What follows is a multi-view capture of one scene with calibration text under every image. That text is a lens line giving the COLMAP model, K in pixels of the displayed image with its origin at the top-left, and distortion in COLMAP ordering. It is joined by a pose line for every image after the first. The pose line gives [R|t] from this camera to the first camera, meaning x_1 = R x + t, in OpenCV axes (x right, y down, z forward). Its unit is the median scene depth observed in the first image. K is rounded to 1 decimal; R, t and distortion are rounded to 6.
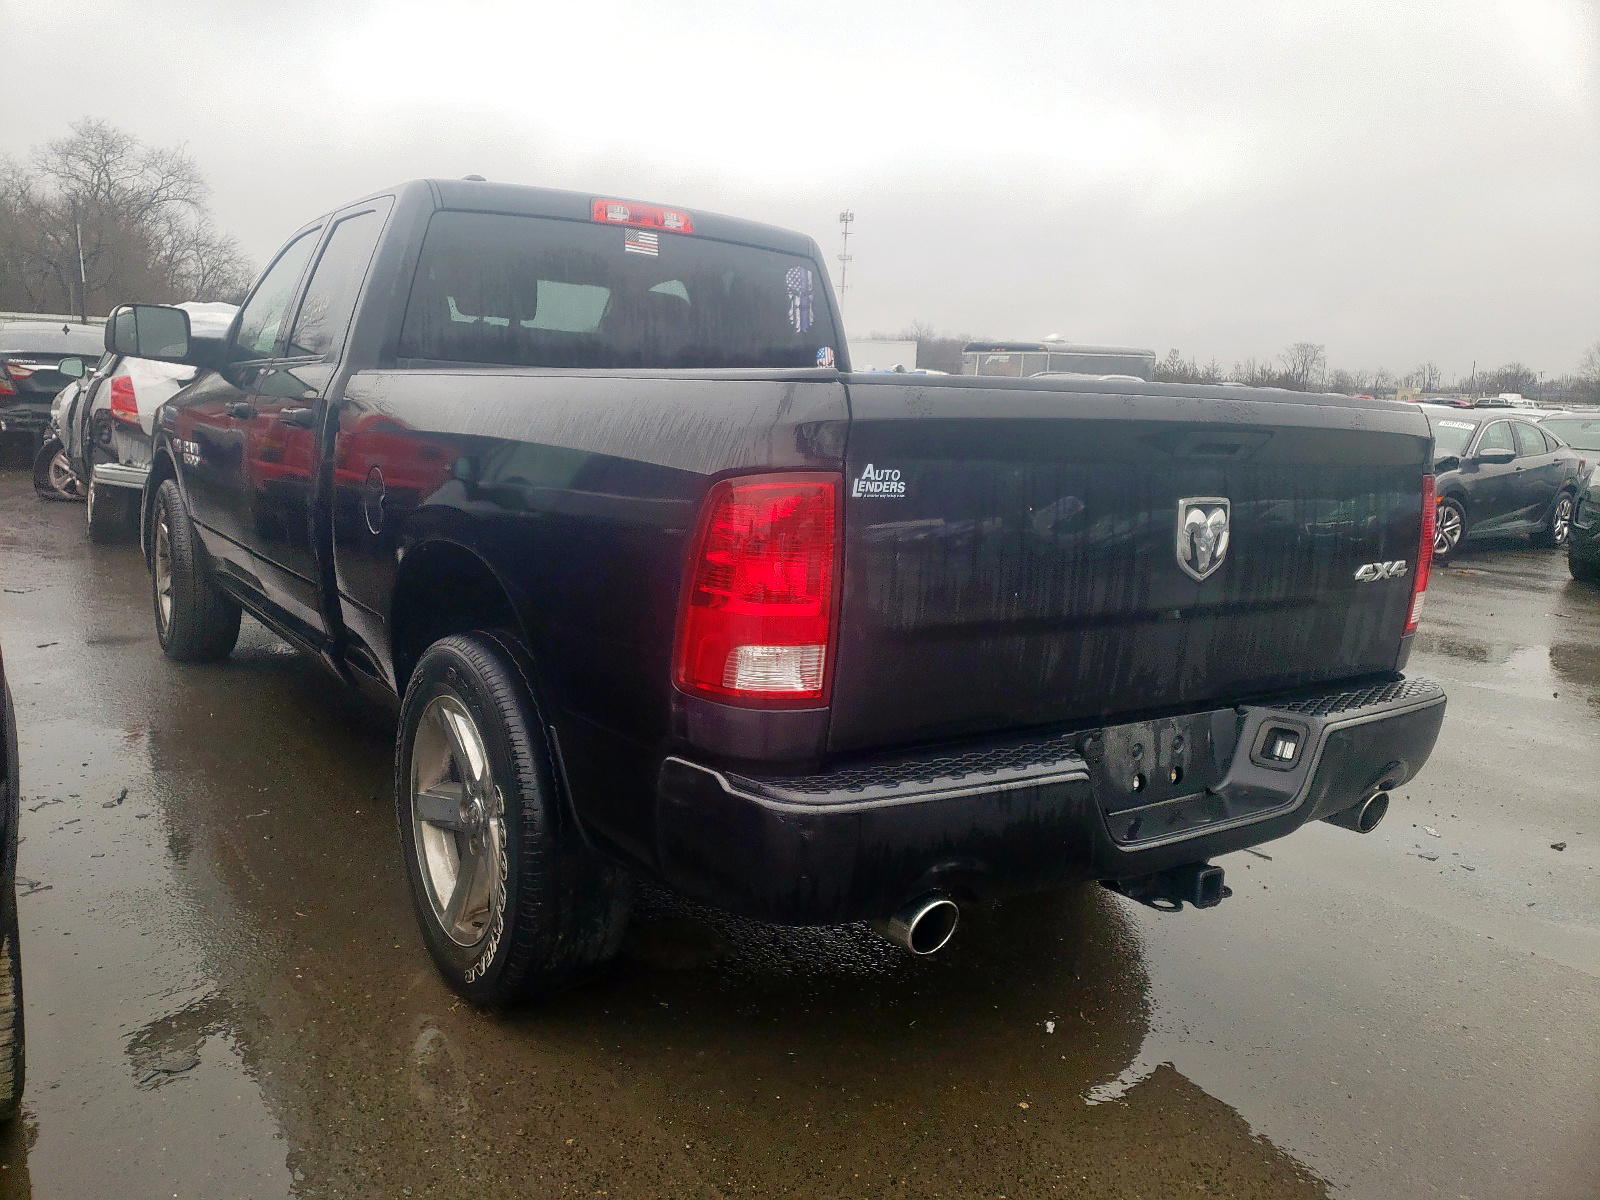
lens RADIAL K [[1200.8, 0, 799.4], [0, 1200.8, 605.2], [0, 0, 1]] dist [0.011519, 0.000502]
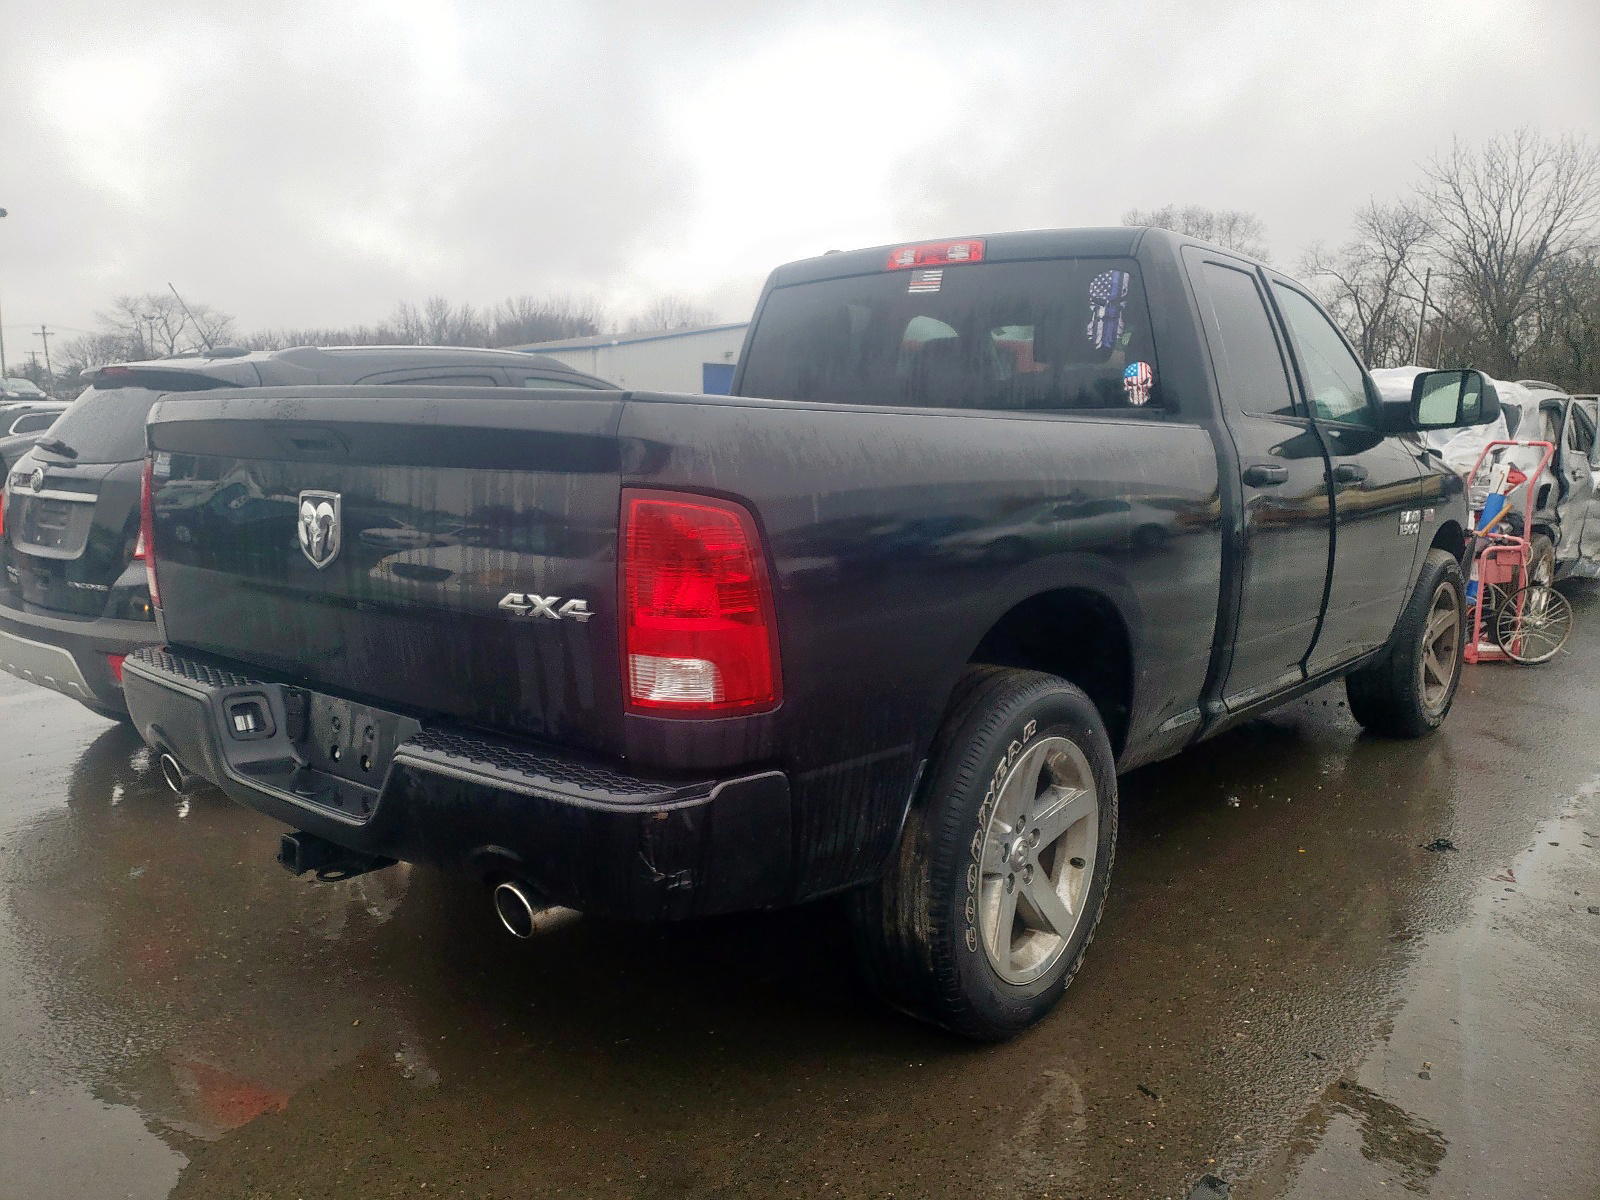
lens RADIAL K [[1358.9, 0, 799.9], [0, 1358.9, 595.9], [0, 0, 1]] dist [0.001591, 0.001564]
pose [[0.214734, 0.071267, -0.974069, 1.316434], [-0.164523, 0.985722, 0.035851, -0.090058], [0.962716, 0.152558, 0.223393, 0.932791]]
